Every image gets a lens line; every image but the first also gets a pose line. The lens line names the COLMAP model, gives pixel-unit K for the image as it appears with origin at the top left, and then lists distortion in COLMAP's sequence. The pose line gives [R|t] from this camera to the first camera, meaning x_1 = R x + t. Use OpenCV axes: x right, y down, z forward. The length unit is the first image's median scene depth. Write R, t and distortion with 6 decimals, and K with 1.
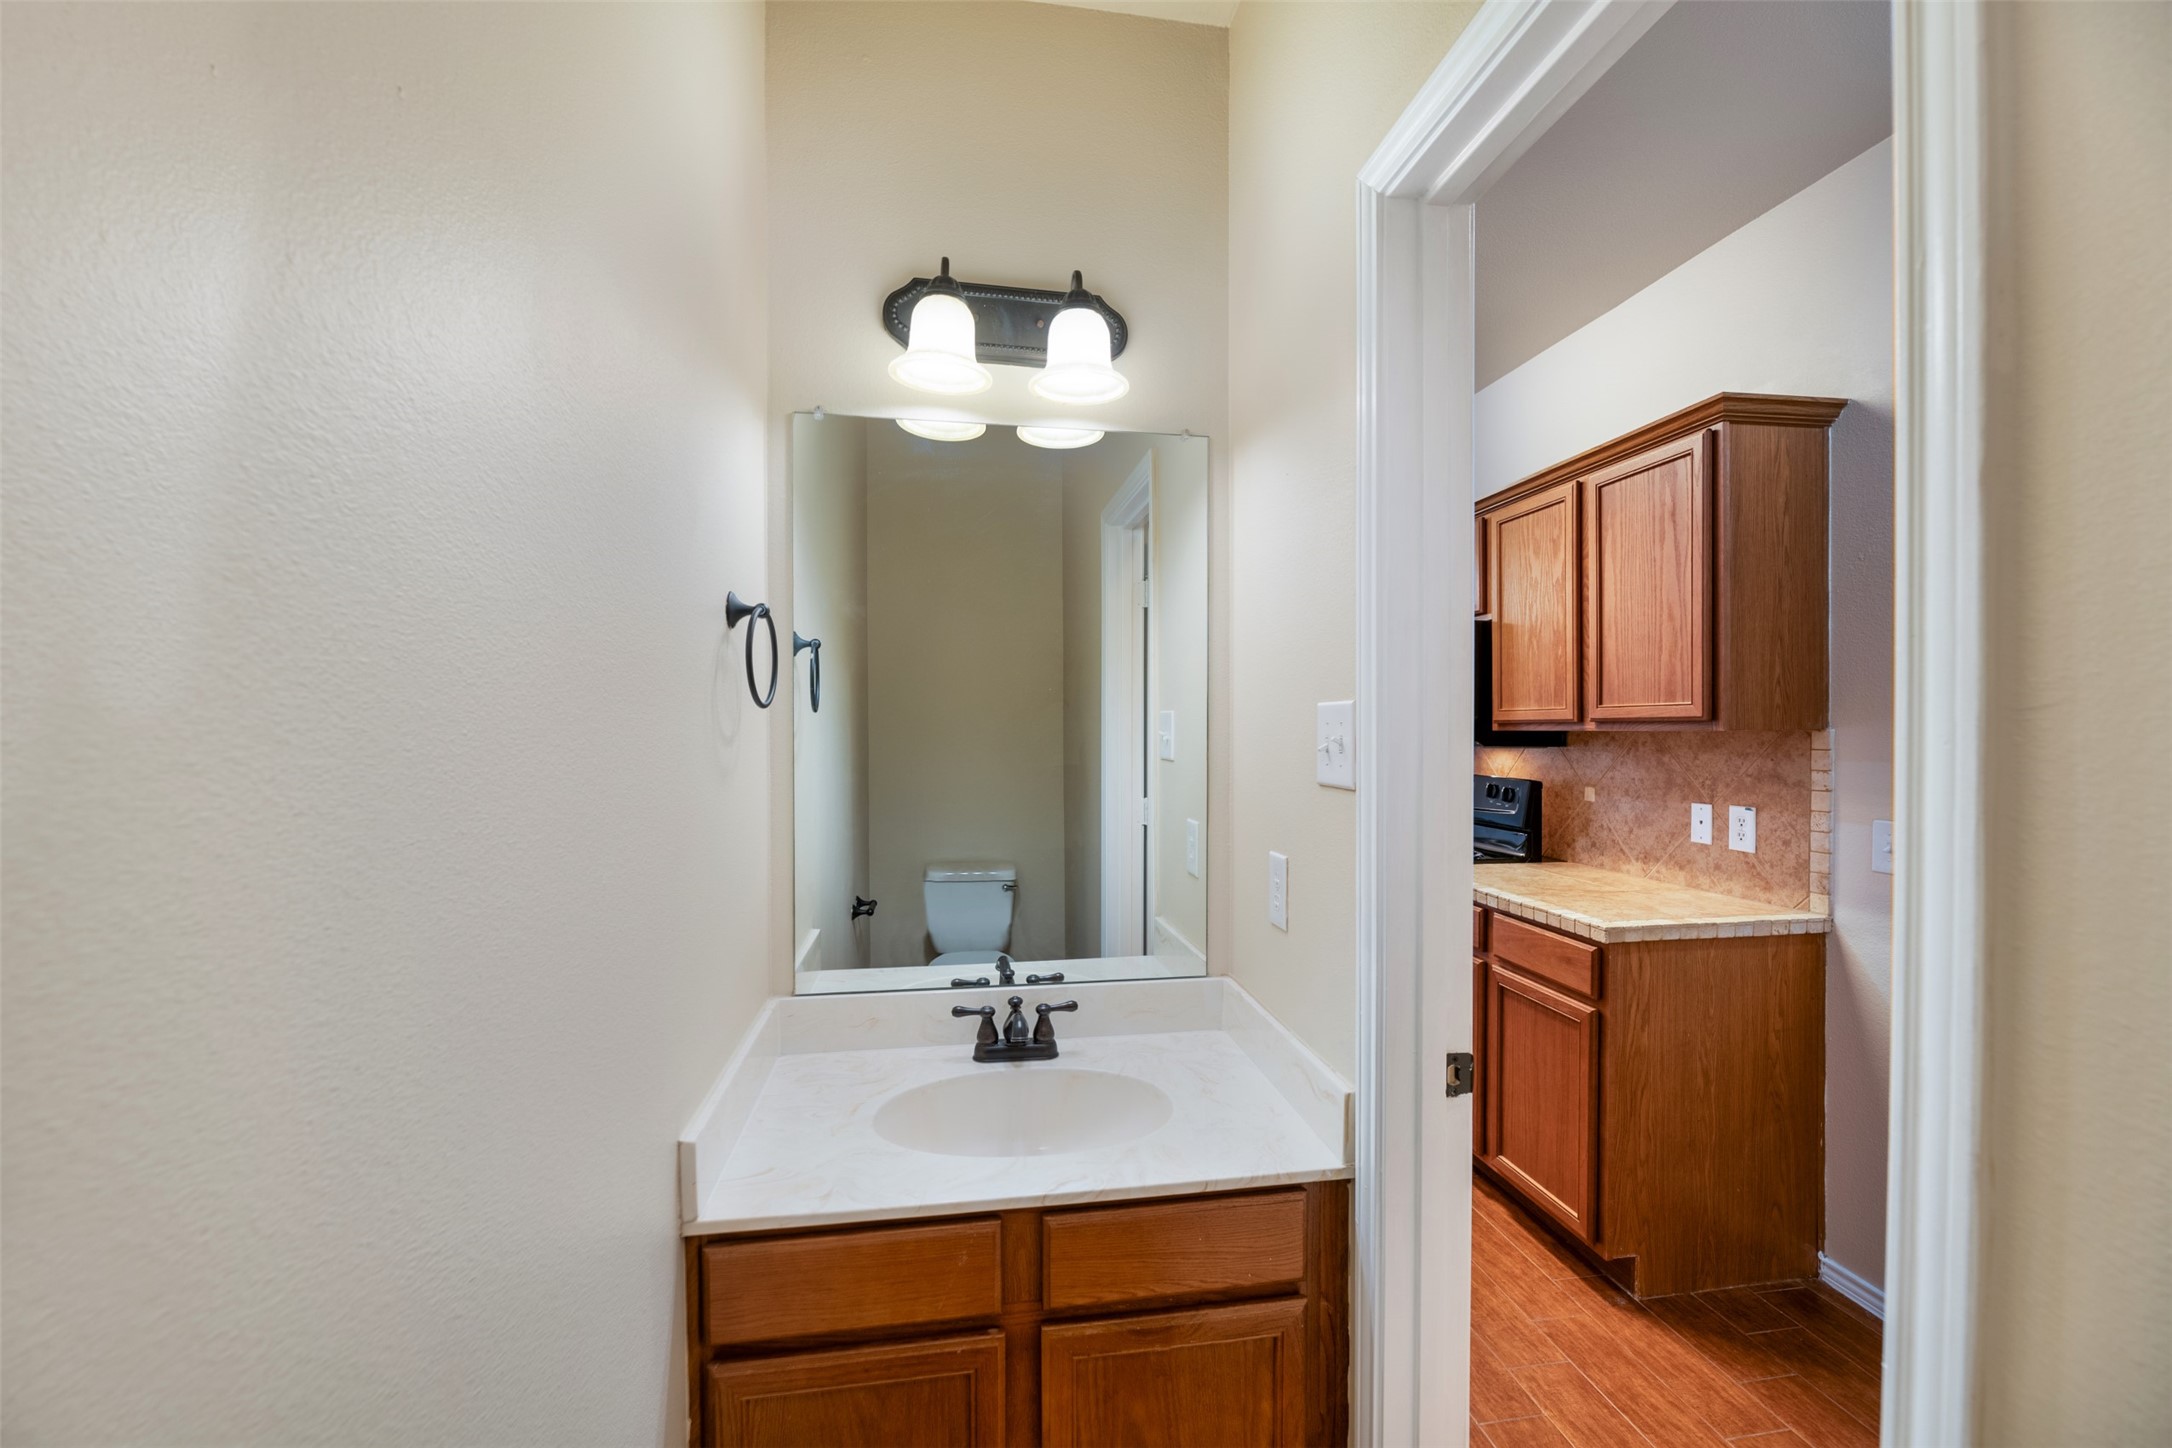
lens RADIAL K [[876.0, 0, 1082.9], [0, 876.0, 732.7], [0, 0, 1]] dist [-0.000635, 0.000033]
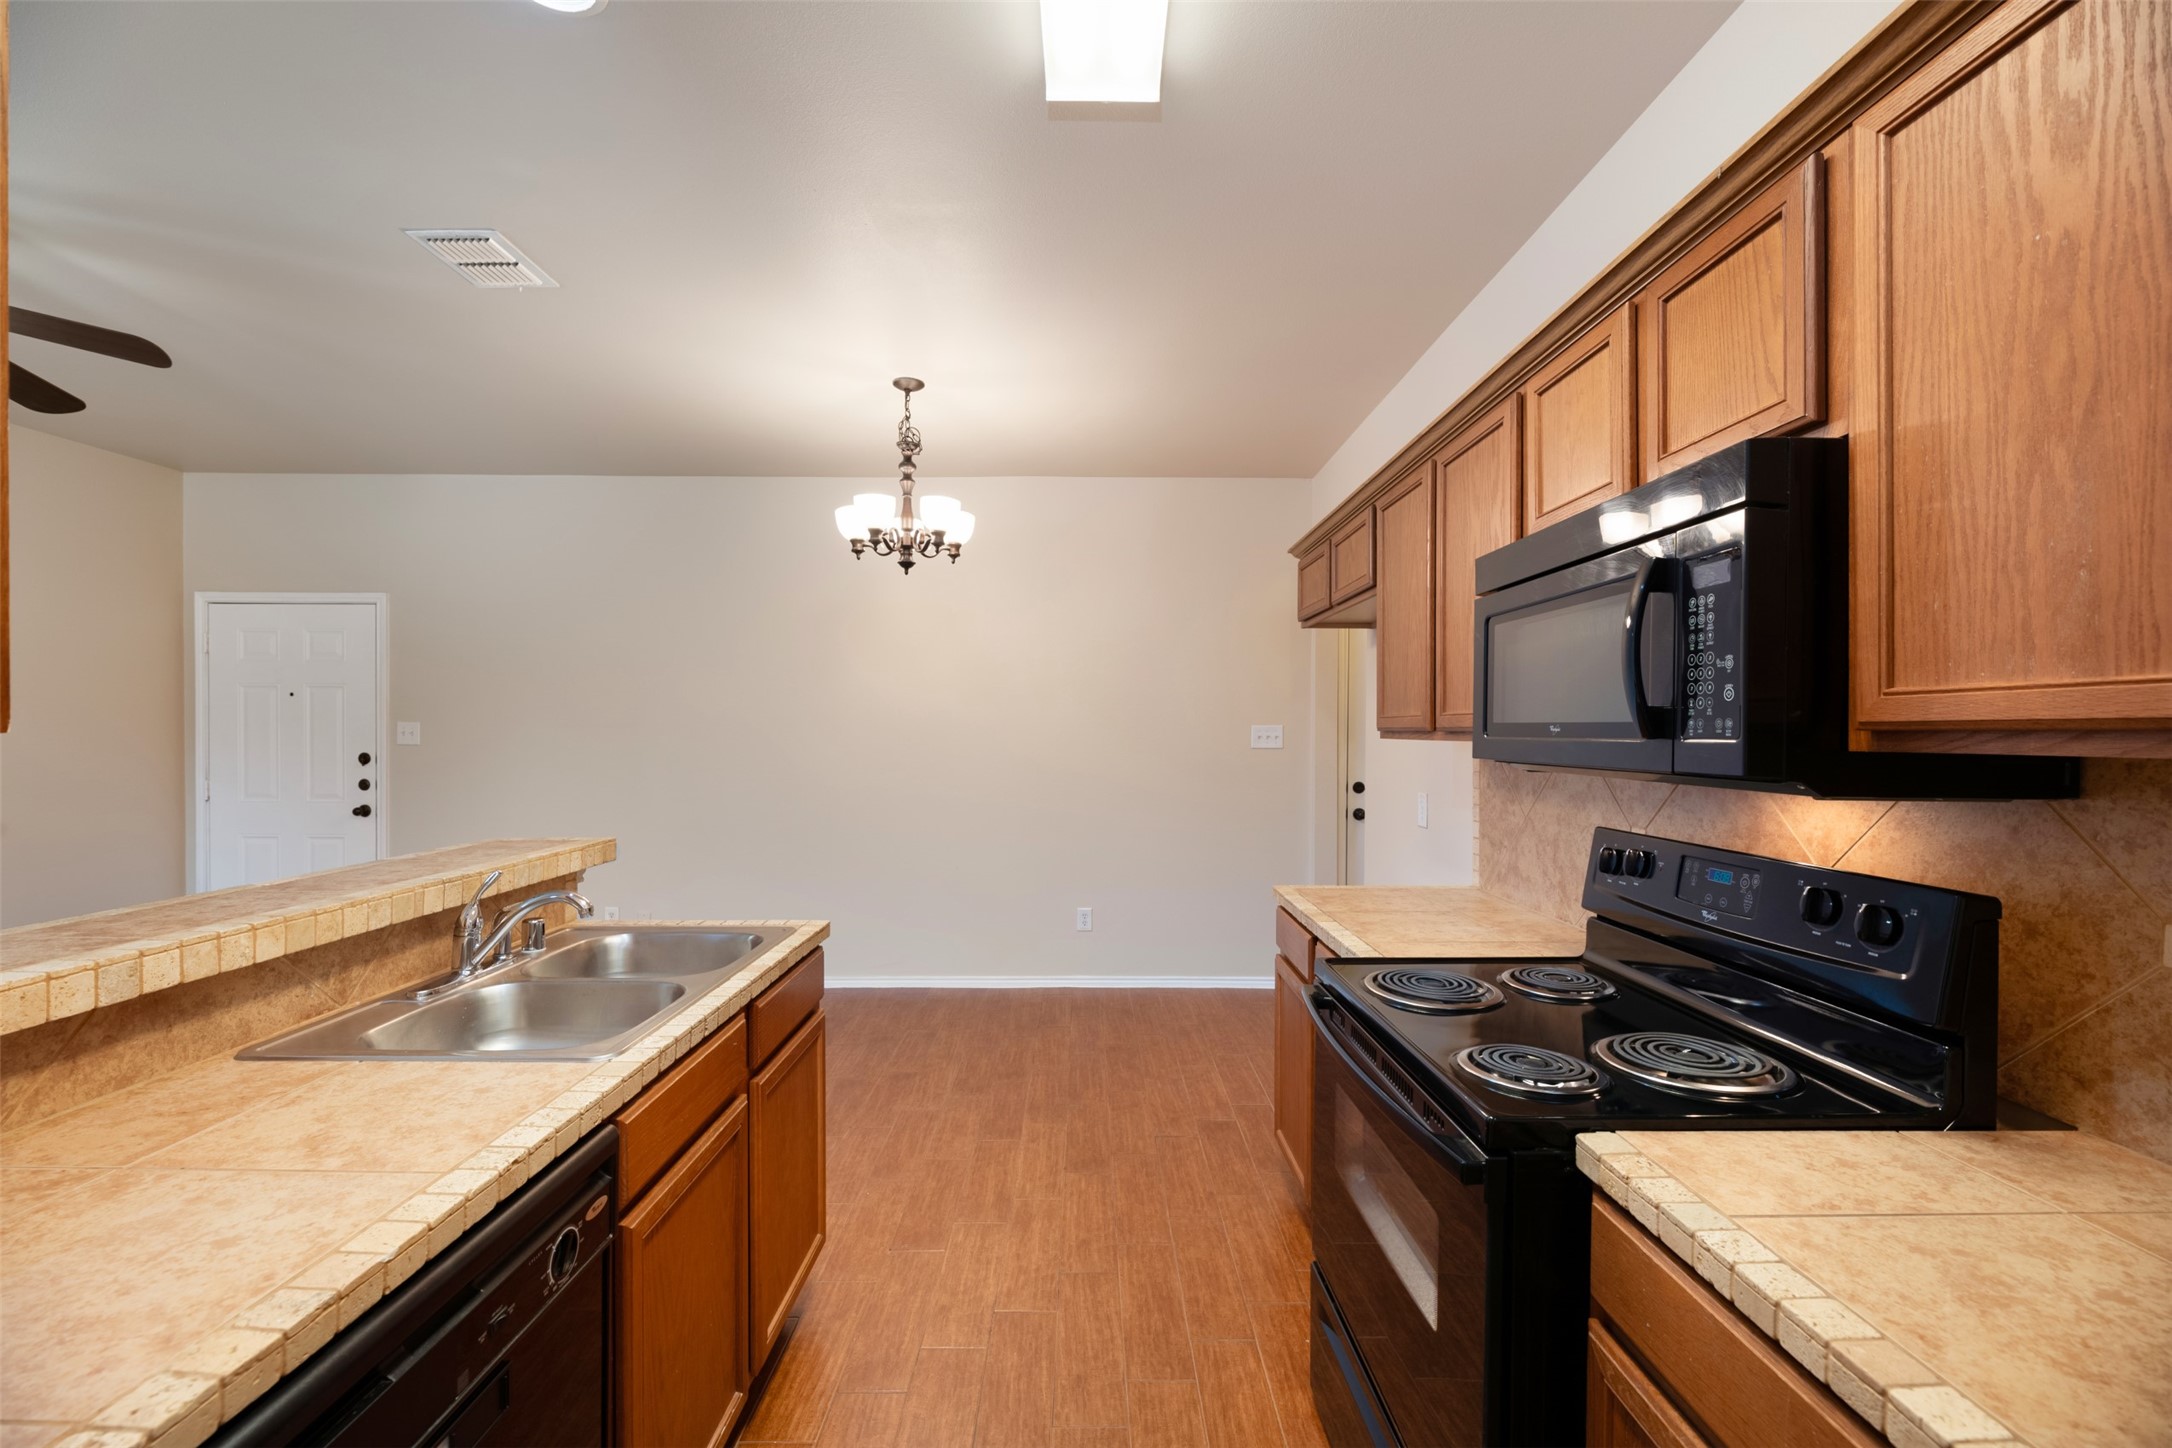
lens RADIAL K [[876.0, 0, 1082.9], [0, 876.0, 732.7], [0, 0, 1]] dist [-0.000635, 0.000033]
pose [[0.988346, 0.012260, -0.151728, 0.256098], [-0.013186, 0.999900, -0.005099, -0.004687], [0.151651, 0.007040, 0.988409, 0.716437]]
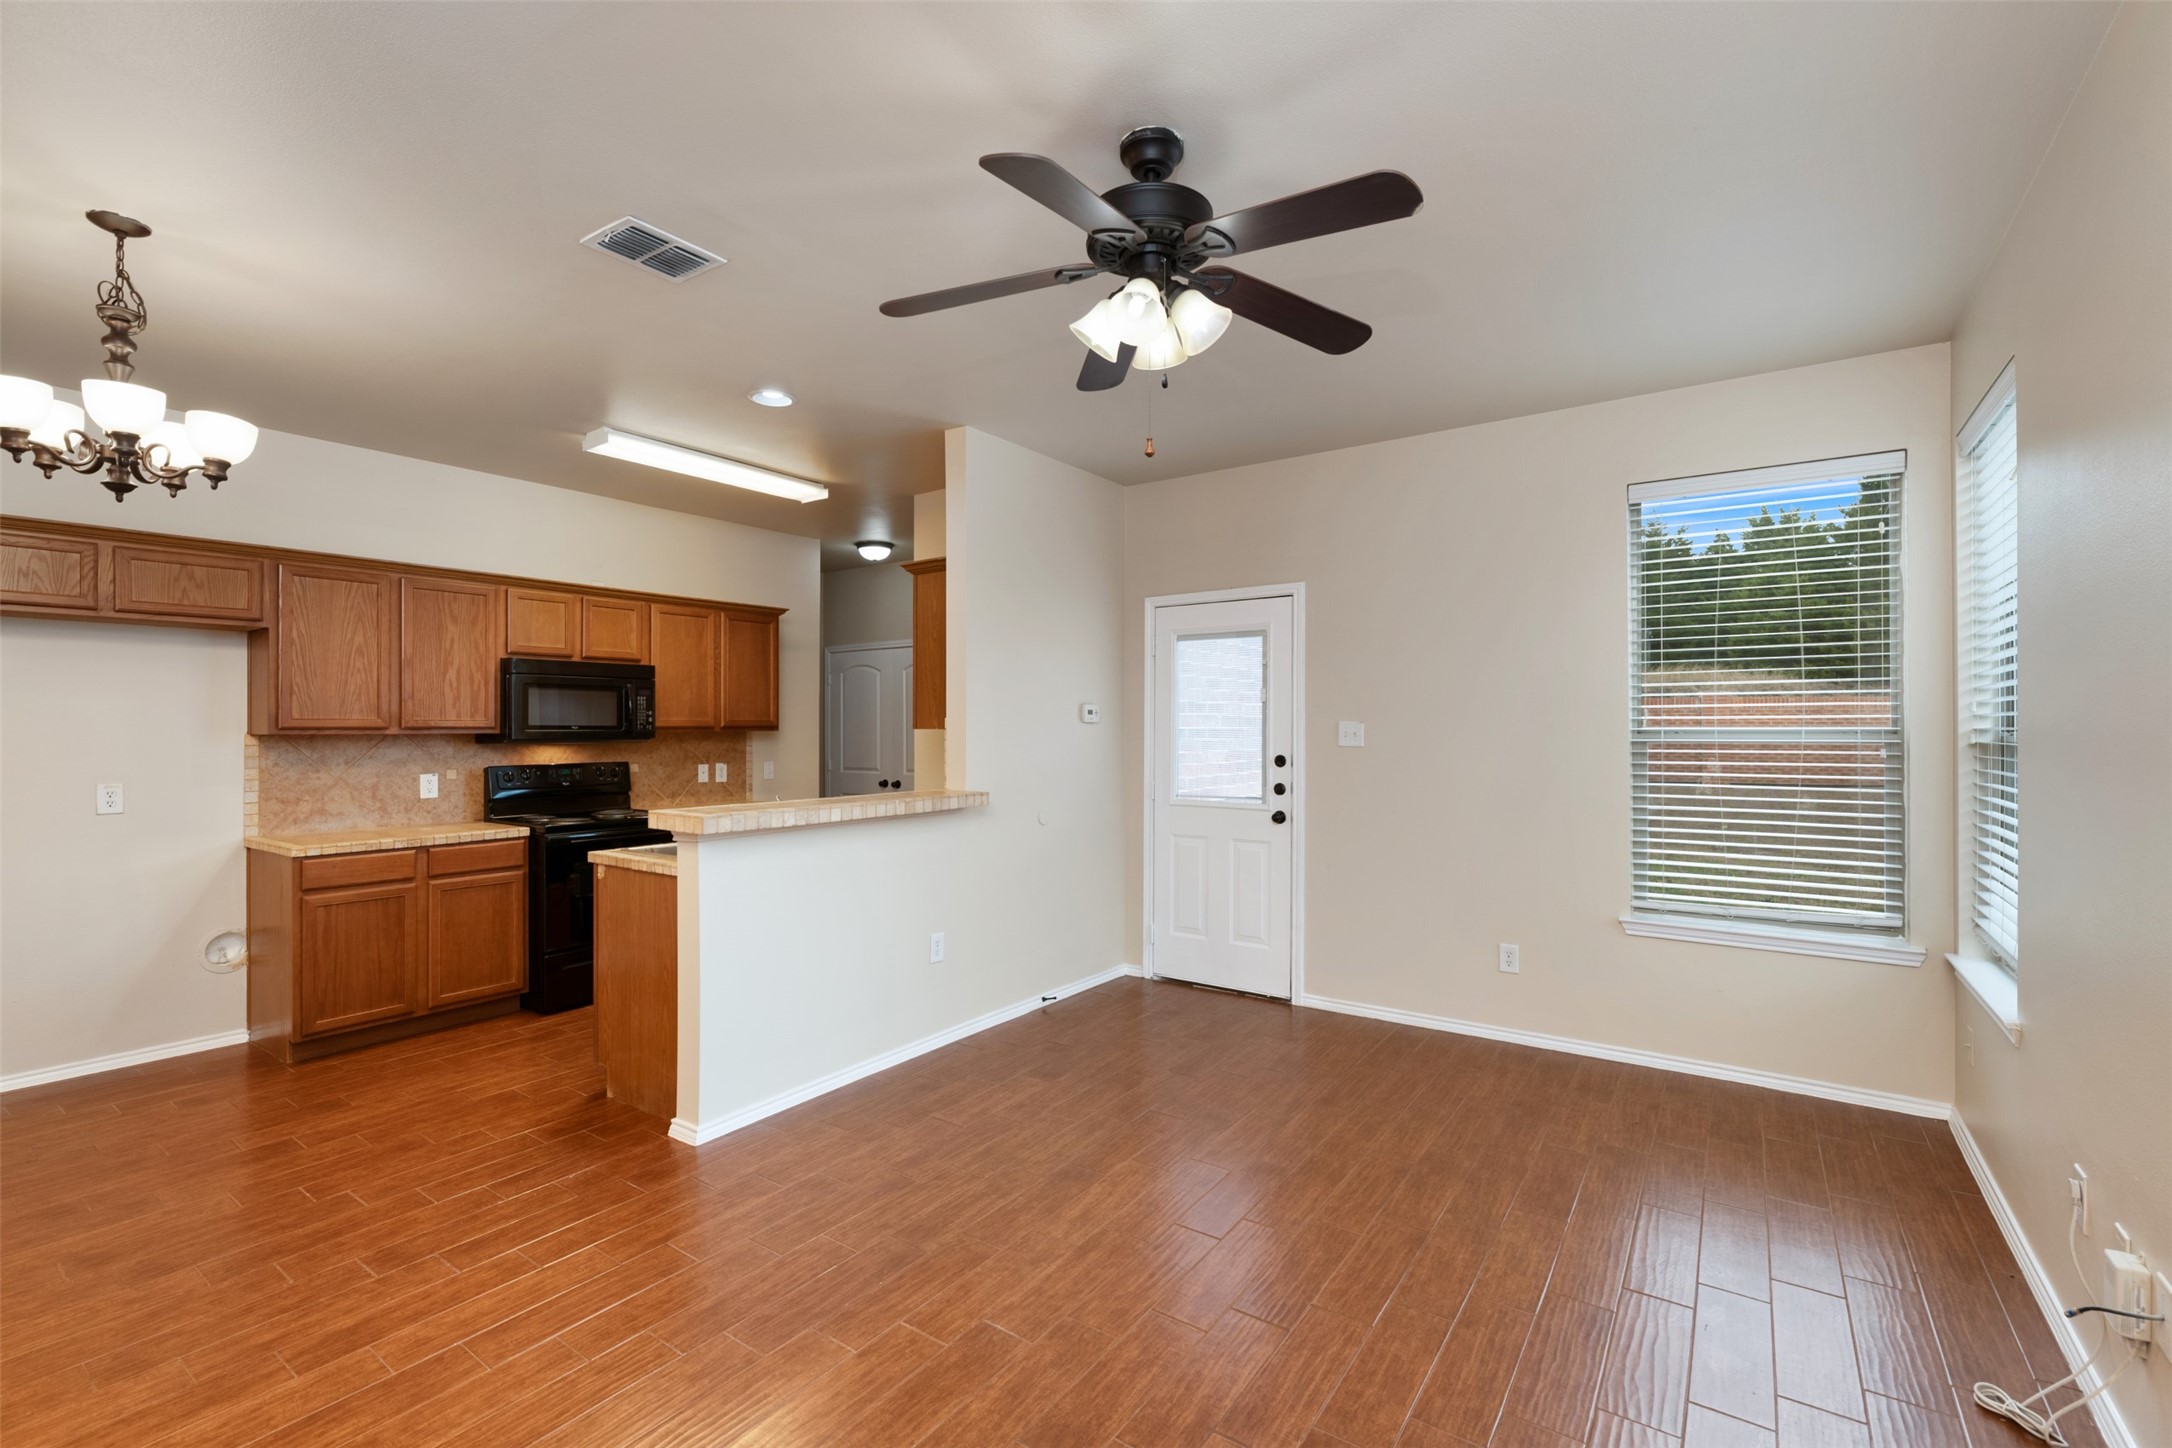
lens RADIAL K [[945.5, 0, 1086.0], [0, 945.5, 724.0], [0, 0, 1]] dist [-0.002291, -0.000842]
pose [[-0.718983, 0.011998, 0.694924, -1.631991], [0.014766, 0.999889, -0.001986, -0.002134], [-0.694870, 0.008834, -0.719081, 2.014308]]
